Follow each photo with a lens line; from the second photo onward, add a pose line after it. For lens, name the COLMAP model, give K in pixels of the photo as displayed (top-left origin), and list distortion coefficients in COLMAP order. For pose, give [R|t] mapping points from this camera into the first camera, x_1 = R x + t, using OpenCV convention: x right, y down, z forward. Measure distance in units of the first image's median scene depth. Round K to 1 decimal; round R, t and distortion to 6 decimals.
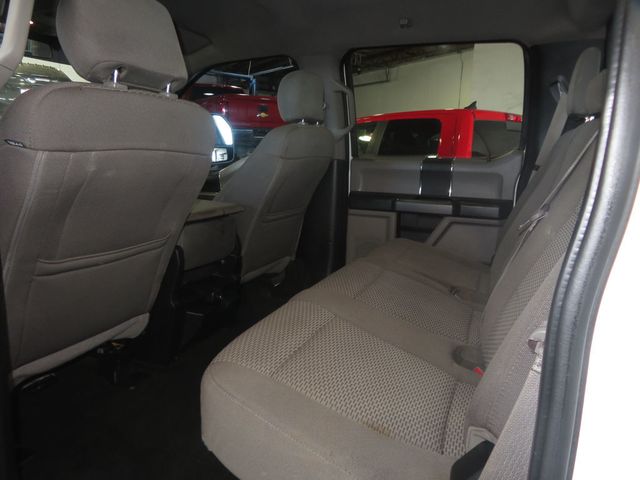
lens RADIAL K [[453.5, 0, 317.8], [0, 453.5, 241.1], [0, 0, 1]] dist [-0.029749, 0.020491]
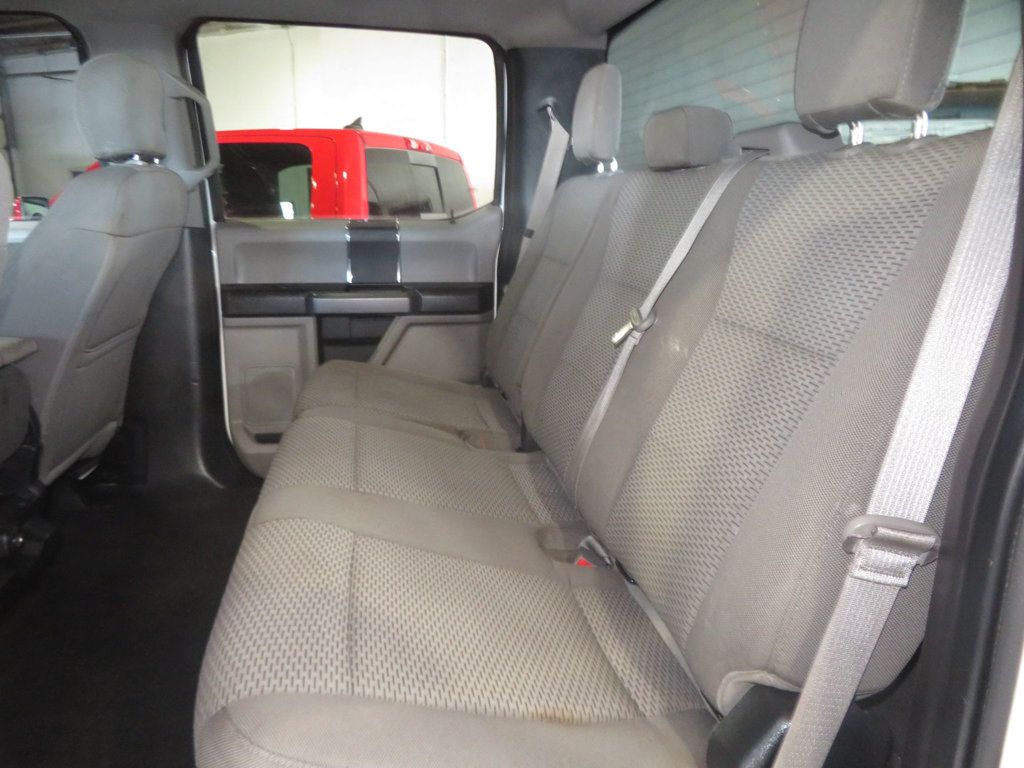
lens RADIAL K [[725.7, 0, 513.8], [0, 725.7, 385.2], [0, 0, 1]] dist [-0.029749, 0.020491]
pose [[0.836732, -0.145368, 0.527965, -0.120125], [0.109968, 0.989087, 0.098051, -0.039815], [-0.536457, -0.023983, 0.843587, 0.076514]]
